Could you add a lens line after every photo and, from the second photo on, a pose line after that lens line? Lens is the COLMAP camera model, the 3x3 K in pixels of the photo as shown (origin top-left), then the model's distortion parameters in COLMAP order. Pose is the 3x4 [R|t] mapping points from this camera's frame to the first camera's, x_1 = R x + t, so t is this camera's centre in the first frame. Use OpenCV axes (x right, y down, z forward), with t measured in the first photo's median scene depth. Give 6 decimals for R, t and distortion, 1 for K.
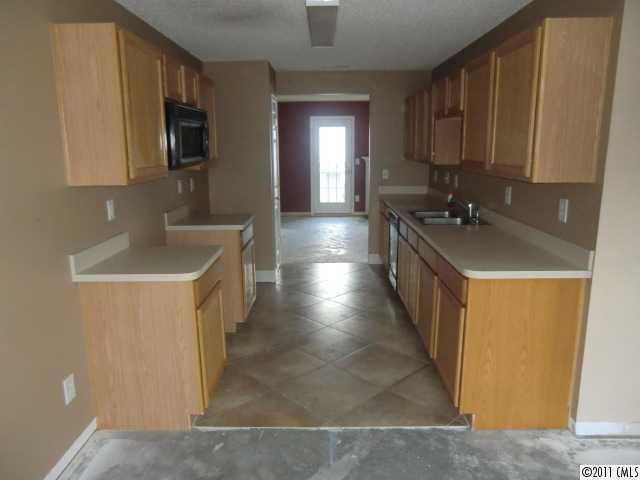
lens RADIAL K [[479.3, 0, 319.8], [0, 479.3, 239.6], [0, 0, 1]] dist [-0.009173, 0.006656]
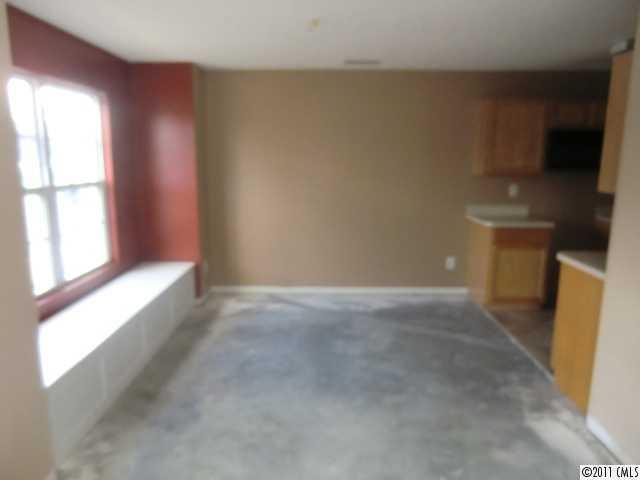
lens RADIAL K [[479.3, 0, 319.9], [0, 479.3, 240.2], [0, 0, 1]] dist [-0.009173, 0.006656]
pose [[-0.002732, 0.193071, -0.981181, 1.700390], [-0.203382, 0.960570, 0.189582, -0.090257], [0.979096, 0.200073, 0.036643, 0.310075]]
